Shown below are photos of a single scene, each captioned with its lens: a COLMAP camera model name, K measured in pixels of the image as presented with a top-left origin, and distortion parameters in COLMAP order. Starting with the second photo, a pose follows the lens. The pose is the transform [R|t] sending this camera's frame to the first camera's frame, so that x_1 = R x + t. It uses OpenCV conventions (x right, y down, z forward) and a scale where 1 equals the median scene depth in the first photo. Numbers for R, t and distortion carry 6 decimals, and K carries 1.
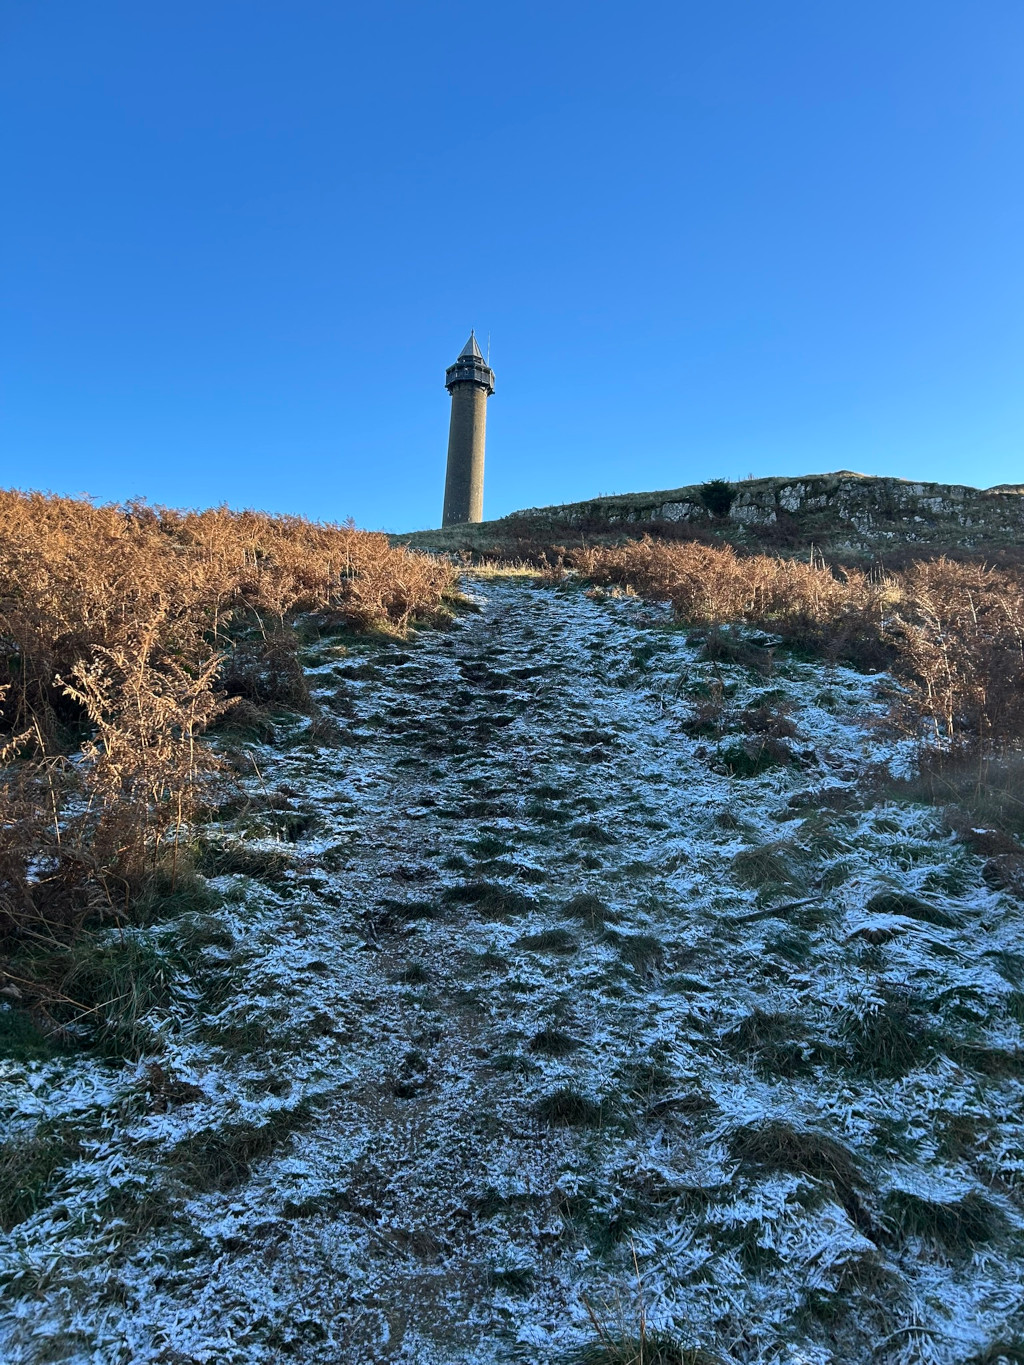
lens RADIAL K [[1014.7, 0, 515.5], [0, 1014.7, 688.0], [0, 0, 1]] dist [0.051992, -0.043037]
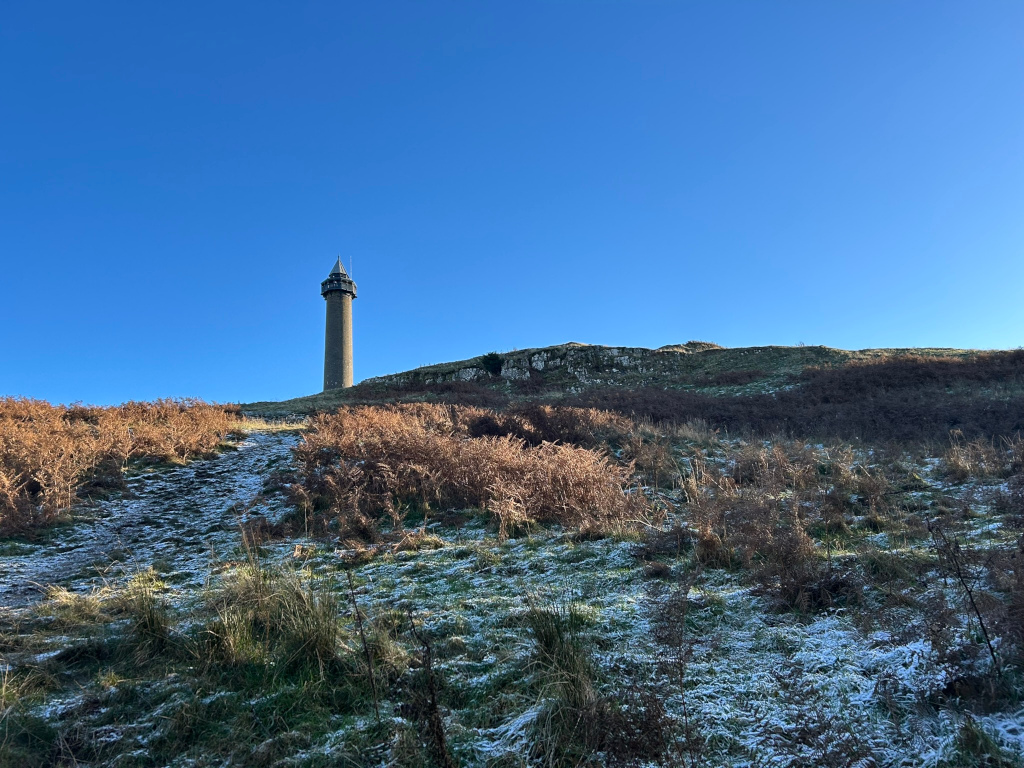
lens RADIAL K [[761.2, 0, 513.0], [0, 761.2, 376.6], [0, 0, 1]] dist [0.051992, -0.043037]
pose [[0.986141, -0.065422, 0.152464, 0.052842], [0.089245, 0.983865, -0.155066, 0.013190], [-0.139859, 0.166523, 0.976068, -0.123821]]
